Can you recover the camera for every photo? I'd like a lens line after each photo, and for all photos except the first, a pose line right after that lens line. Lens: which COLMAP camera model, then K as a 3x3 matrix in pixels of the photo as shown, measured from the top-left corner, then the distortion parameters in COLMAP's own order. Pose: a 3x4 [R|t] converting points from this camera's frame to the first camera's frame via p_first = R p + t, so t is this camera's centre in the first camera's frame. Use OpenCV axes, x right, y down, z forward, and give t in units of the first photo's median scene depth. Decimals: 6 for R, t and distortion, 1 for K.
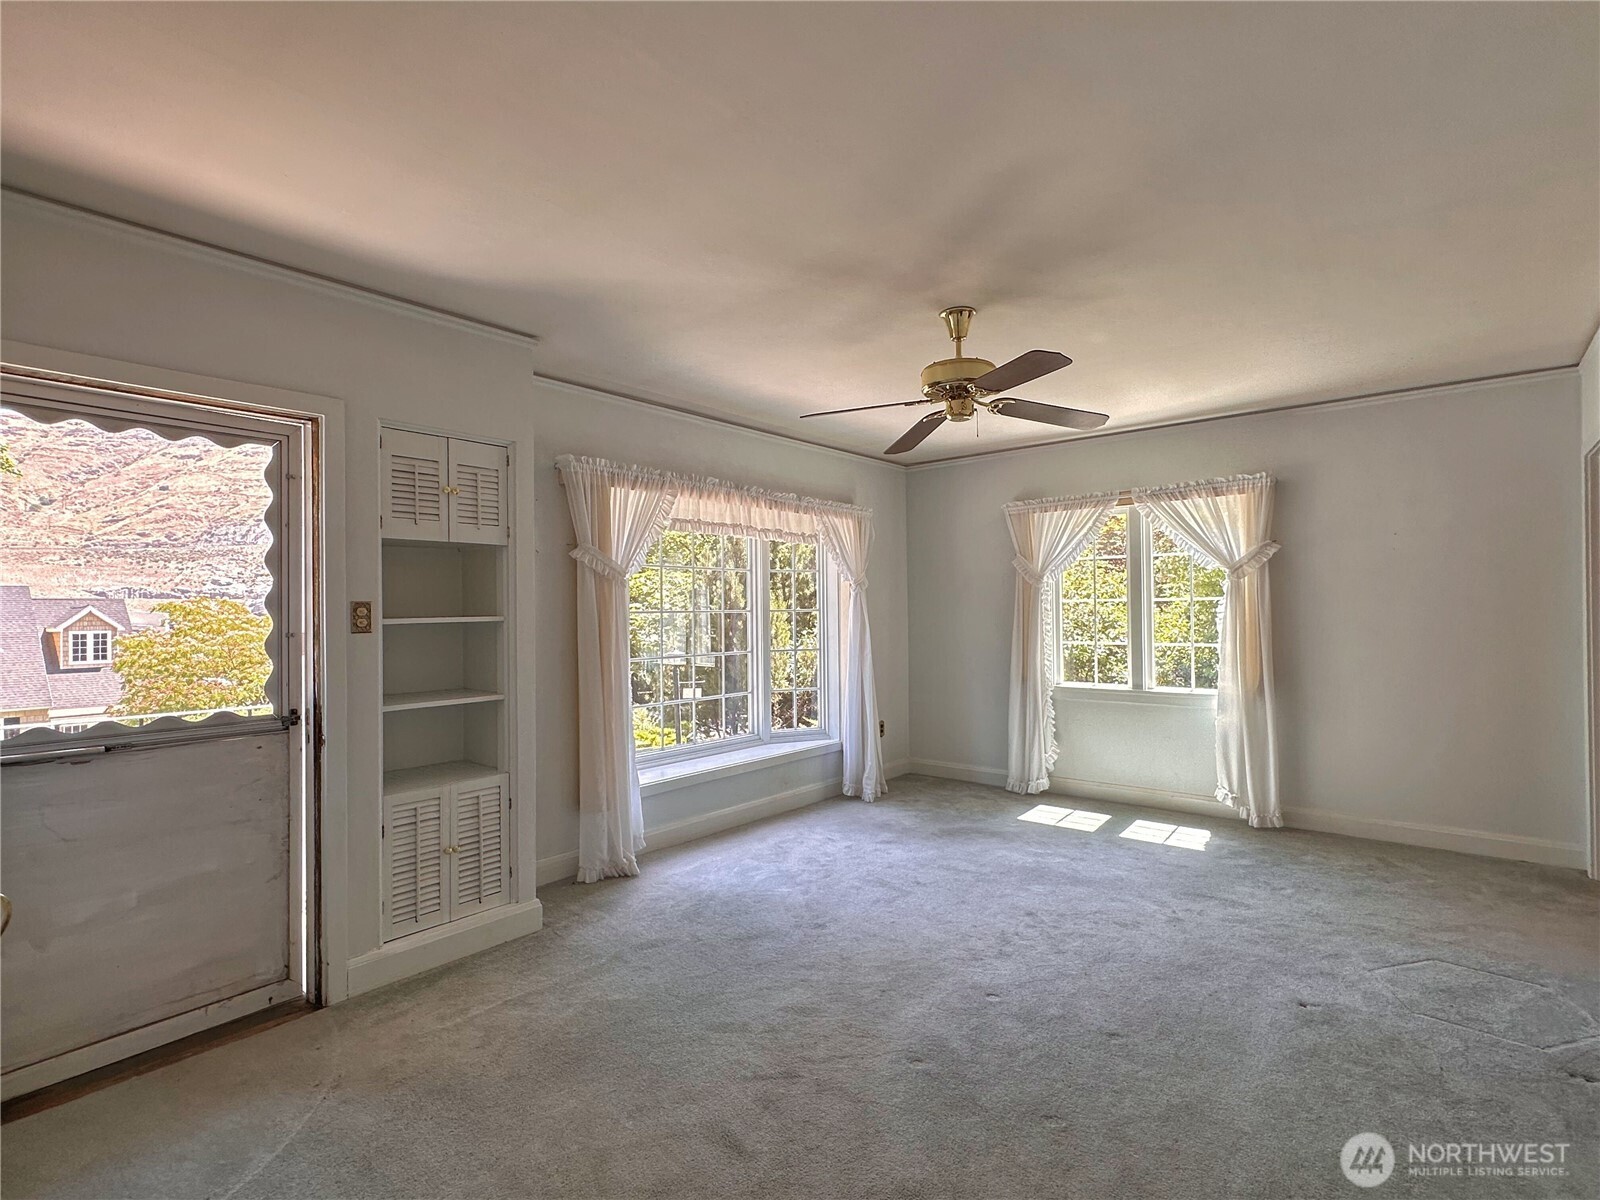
lens RADIAL K [[797.4, 0, 800.0], [0, 797.4, 600.0], [0, 0, 1]] dist [-0.000673, -0.000142]
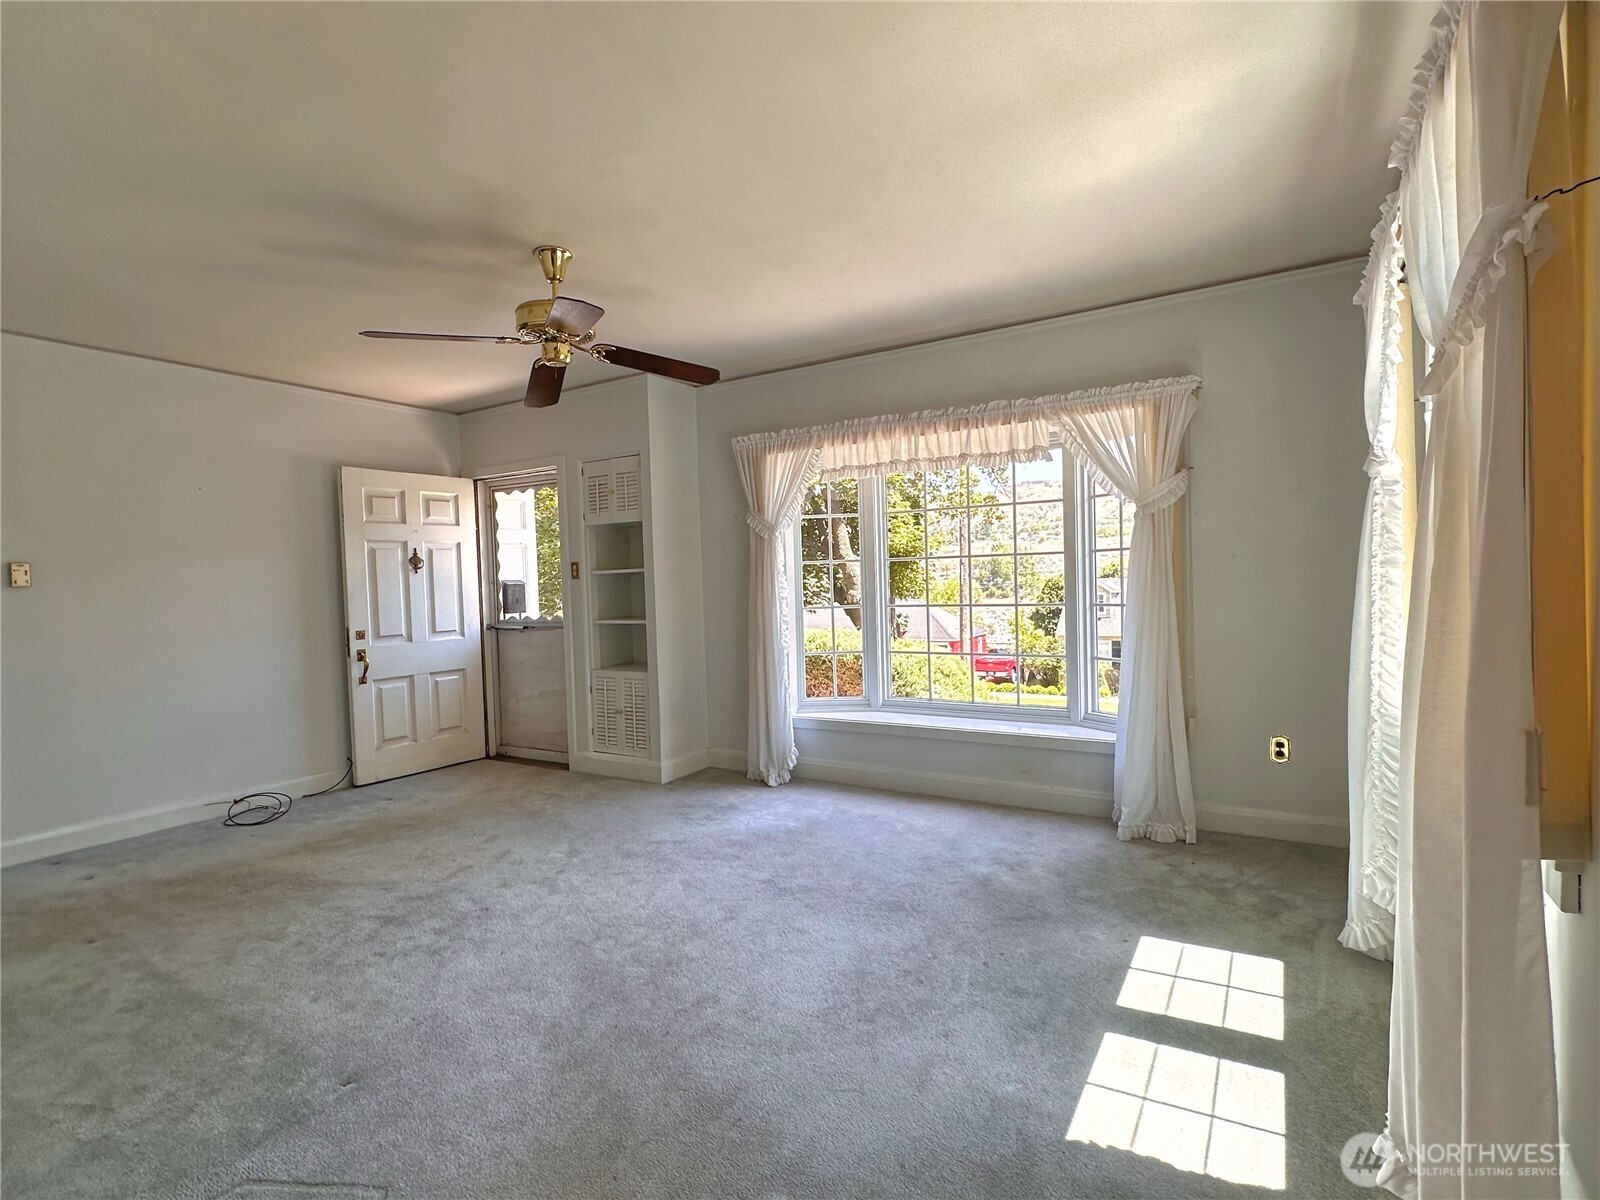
lens RADIAL K [[785.6, 0, 800.0], [0, 785.6, 600.0], [0, 0, 1]] dist [-0.000736, -0.000236]
pose [[0.135139, 0.032249, -0.990302, 0.930775], [0.039132, 0.998517, 0.037857, 0.029372], [0.990054, -0.043868, 0.133677, 0.894914]]
